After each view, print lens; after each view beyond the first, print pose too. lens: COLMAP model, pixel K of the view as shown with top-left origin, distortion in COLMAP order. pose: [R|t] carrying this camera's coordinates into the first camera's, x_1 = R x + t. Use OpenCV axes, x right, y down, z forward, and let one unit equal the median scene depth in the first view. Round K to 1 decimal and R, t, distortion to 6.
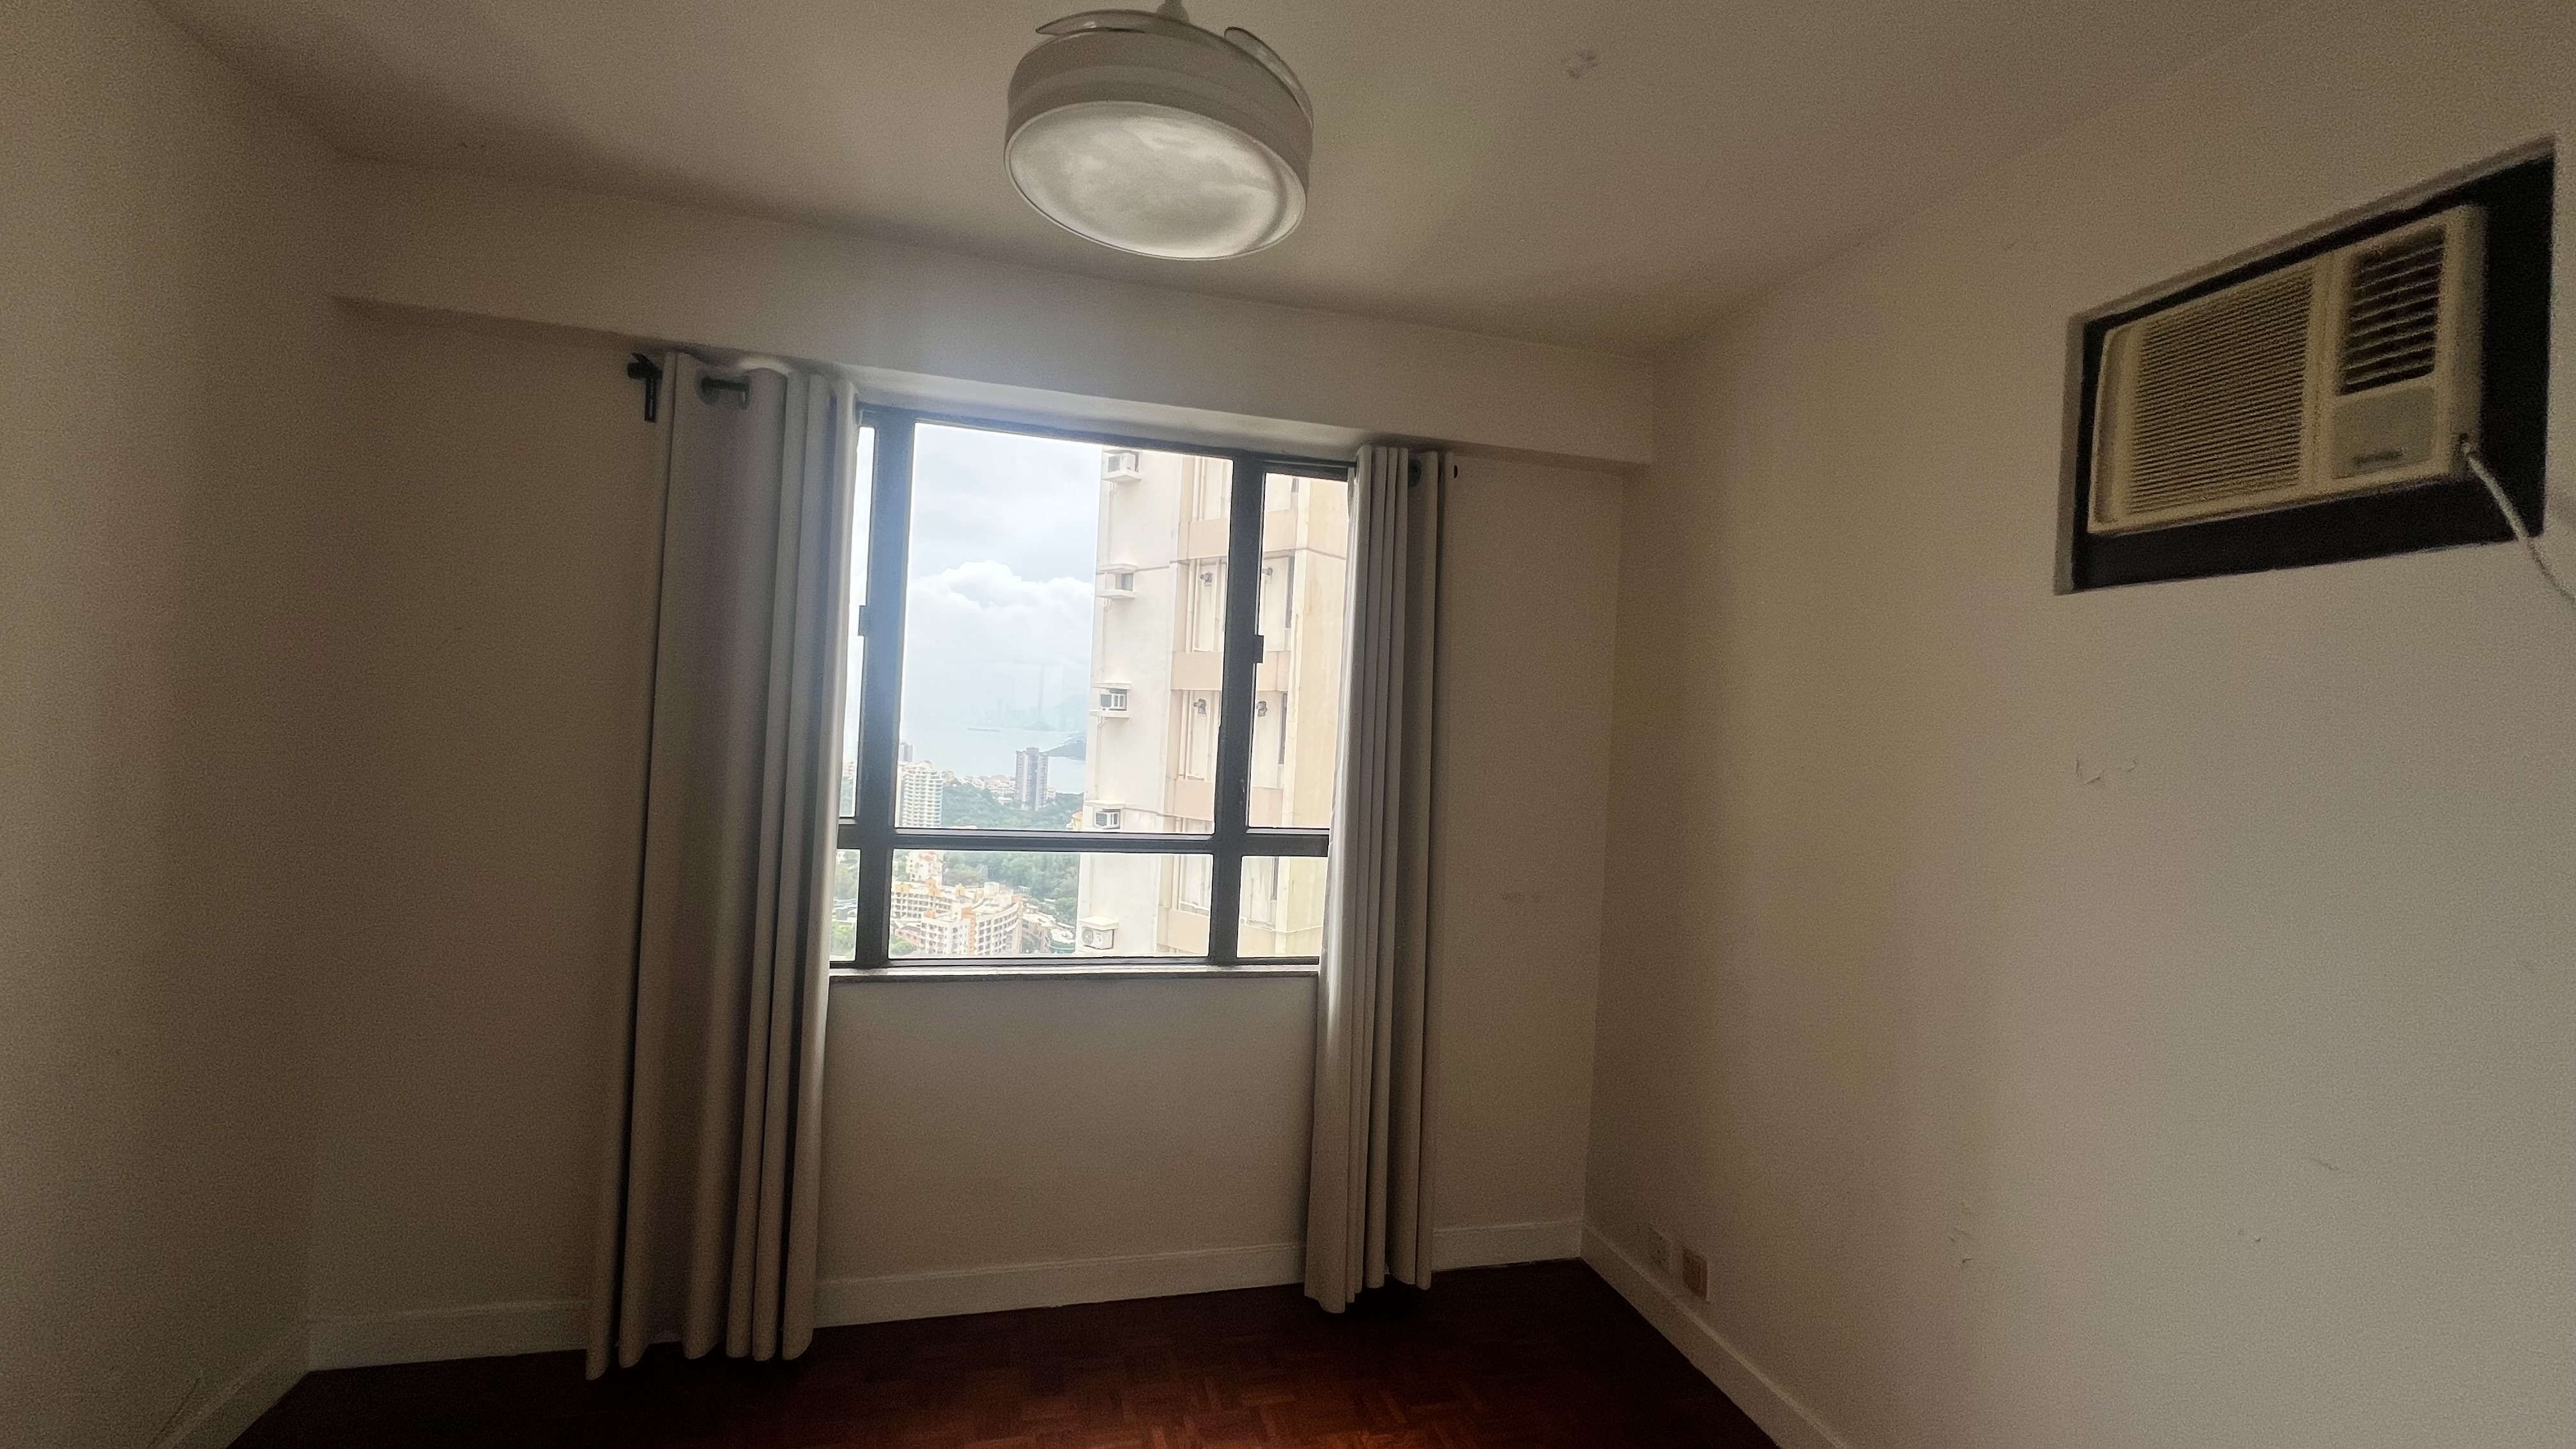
lens RADIAL K [[1026.8, 0, 1286.7], [0, 1026.8, 721.1], [0, 0, 1]] dist [-0.005152, 0.000246]
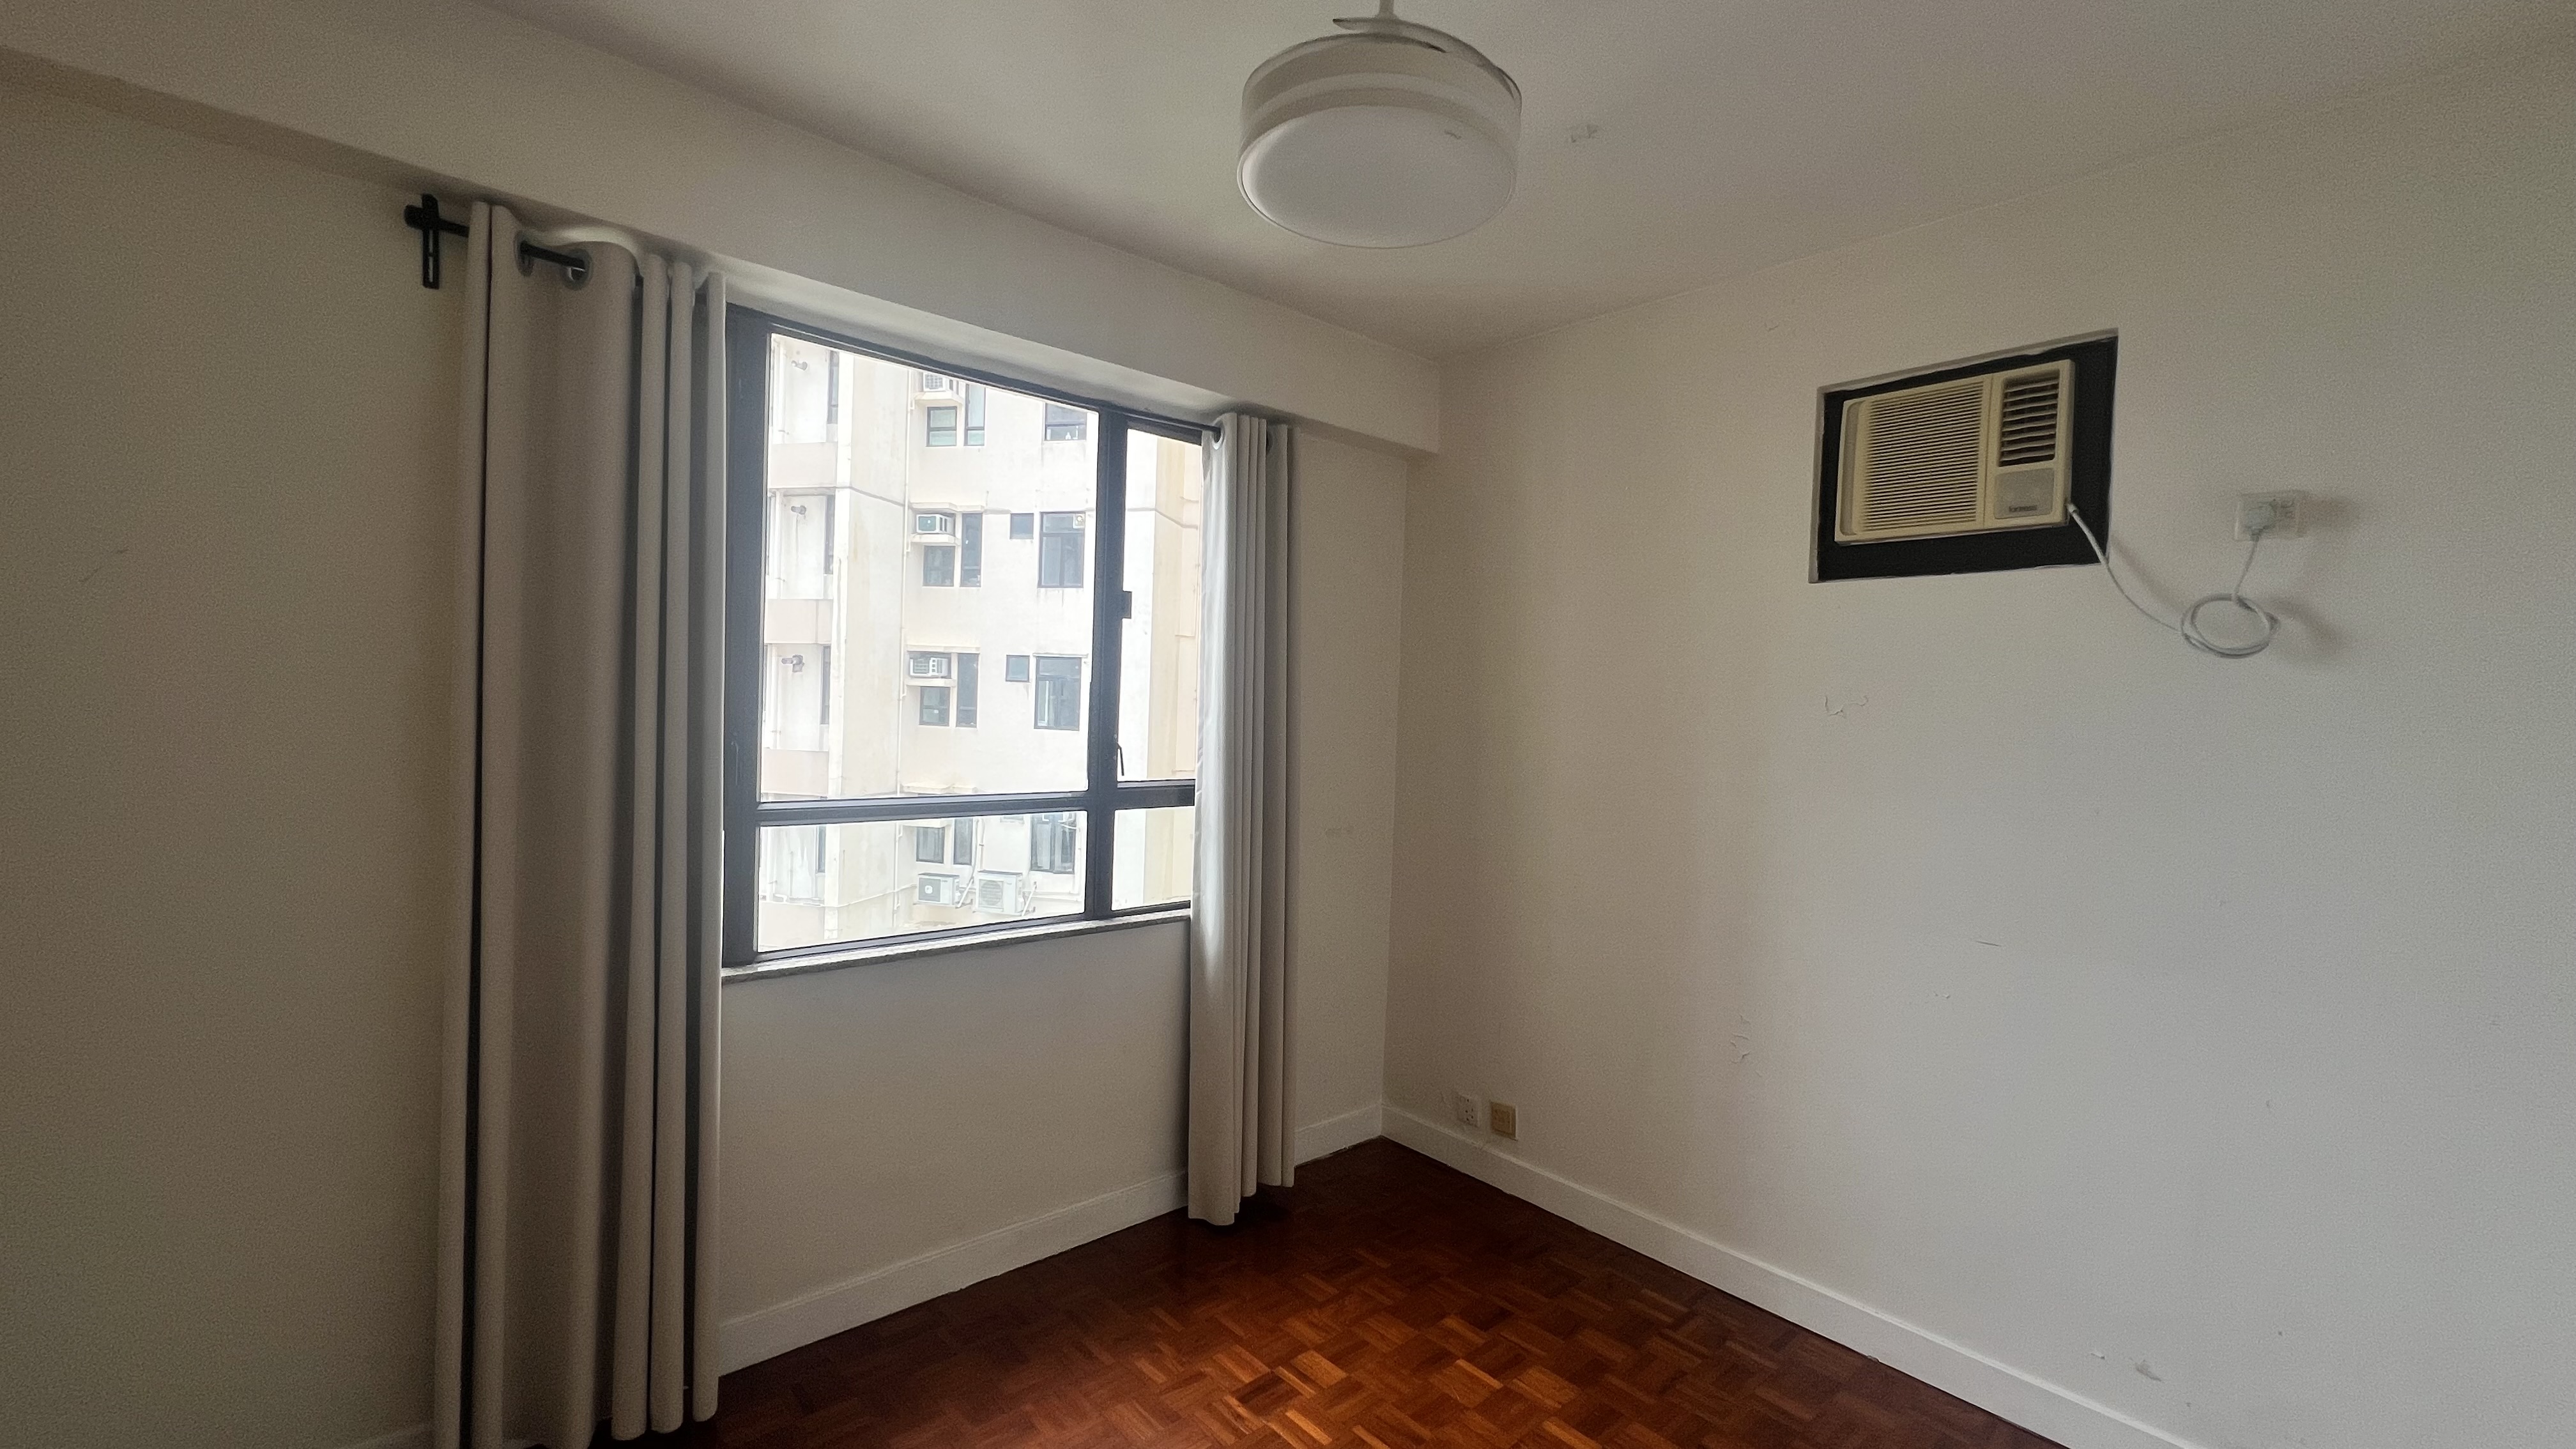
lens RADIAL K [[1026.8, 0, 1286.7], [0, 1026.8, 721.1], [0, 0, 1]] dist [-0.005152, 0.000246]
pose [[0.895012, -0.027827, 0.445174, -0.347820], [0.007853, 0.998880, 0.046649, -0.002283], [-0.445974, -0.038255, 0.894228, 0.025032]]
